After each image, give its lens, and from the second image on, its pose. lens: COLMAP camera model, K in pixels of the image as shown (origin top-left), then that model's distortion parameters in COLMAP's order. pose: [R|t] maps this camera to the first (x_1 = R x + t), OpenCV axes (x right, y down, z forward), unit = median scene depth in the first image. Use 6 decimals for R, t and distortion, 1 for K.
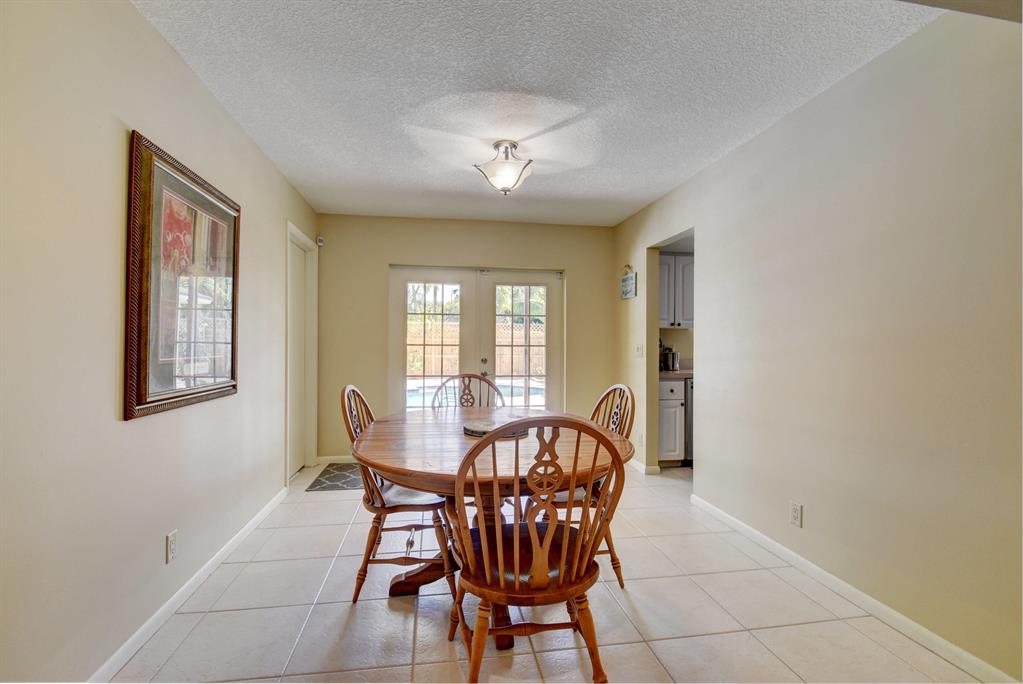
lens RADIAL K [[452.6, 0, 504.1], [0, 452.6, 340.8], [0, 0, 1]] dist [0.007638, -0.014135]
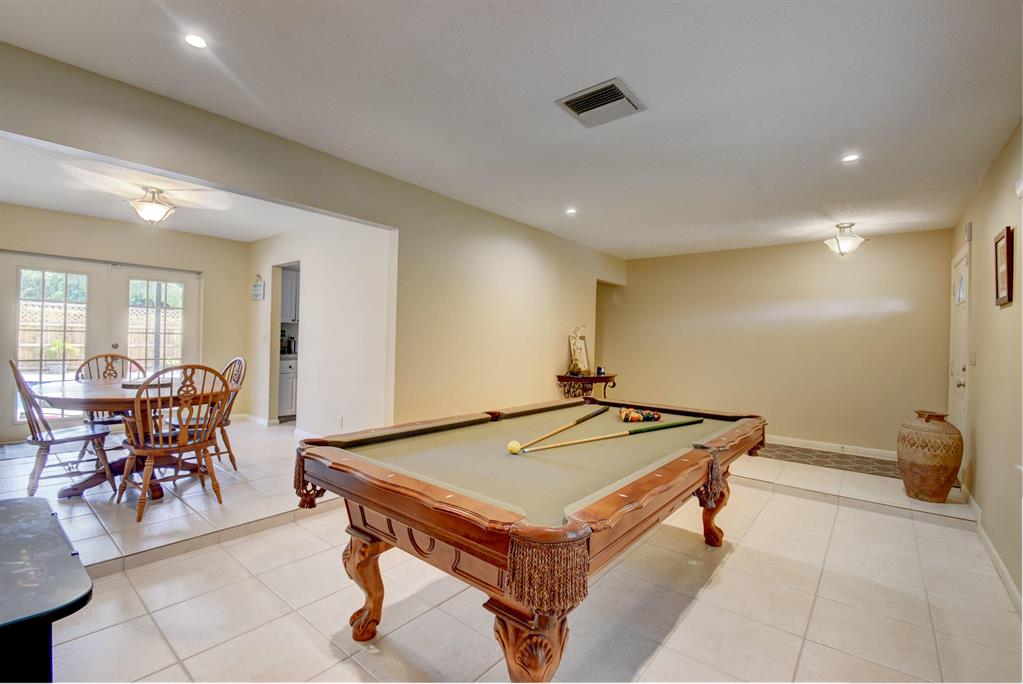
lens RADIAL K [[452.6, 0, 504.1], [0, 452.6, 340.8], [0, 0, 1]] dist [0.007638, -0.014135]
pose [[0.752660, 0.010991, 0.658317, -0.085912], [-0.023944, 0.999656, 0.010685, -0.004799], [-0.657974, -0.023805, 0.752665, -0.712780]]
